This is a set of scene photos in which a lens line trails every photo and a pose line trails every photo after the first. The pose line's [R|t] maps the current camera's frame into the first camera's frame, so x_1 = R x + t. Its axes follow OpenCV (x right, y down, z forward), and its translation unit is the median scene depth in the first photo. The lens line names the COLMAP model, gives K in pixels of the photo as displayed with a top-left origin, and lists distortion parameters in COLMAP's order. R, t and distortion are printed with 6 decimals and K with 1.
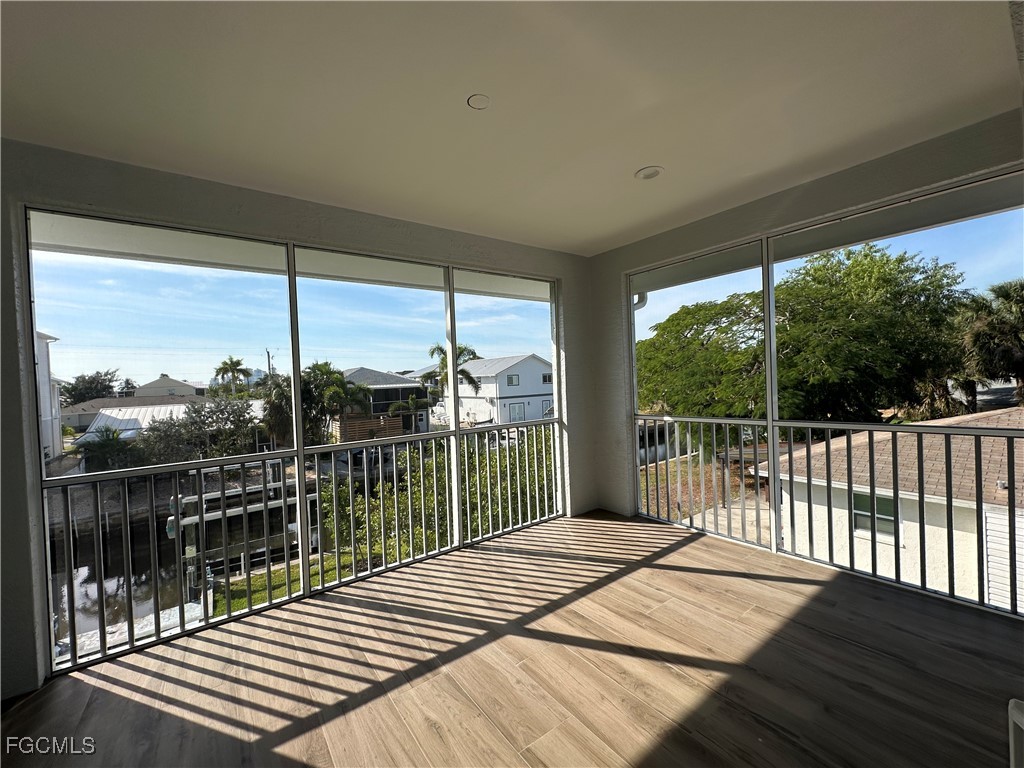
lens RADIAL K [[410.0, 0, 514.2], [0, 410.0, 383.4], [0, 0, 1]] dist [-0.000284, -0.000063]
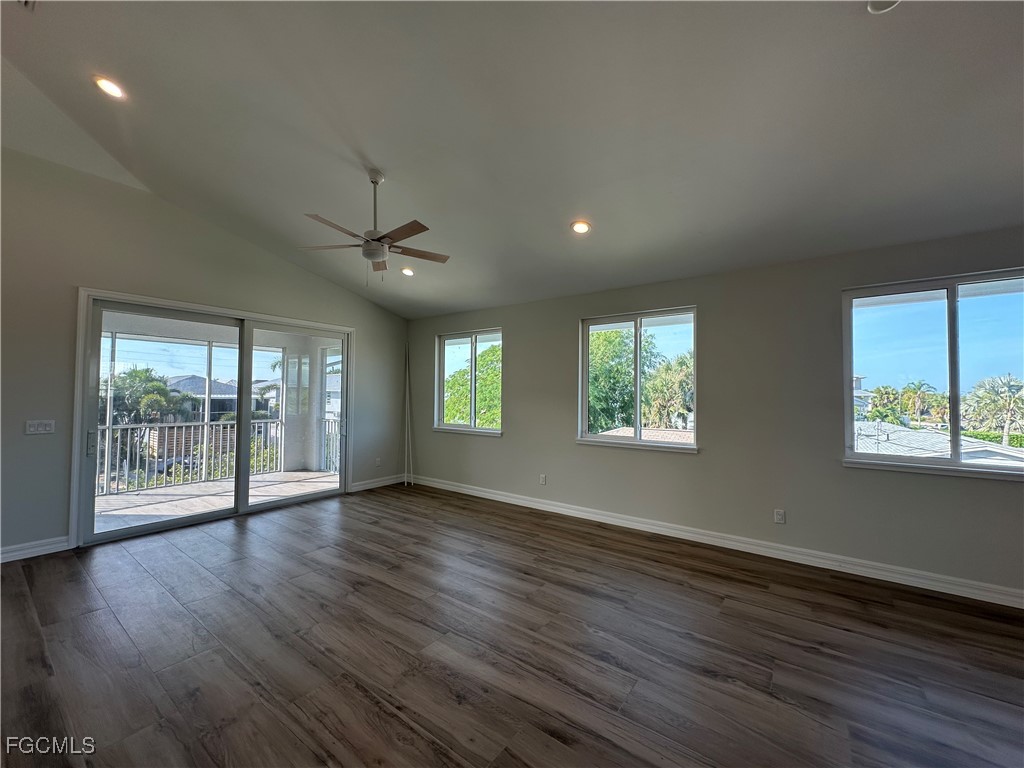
lens RADIAL K [[410.0, 0, 514.2], [0, 410.0, 383.4], [0, 0, 1]] dist [-0.000284, -0.000063]
pose [[0.955253, 0.056828, 0.290280, 0.613352], [-0.043627, 0.997707, -0.051753, -0.031691], [-0.292555, 0.036773, 0.955541, -1.193537]]
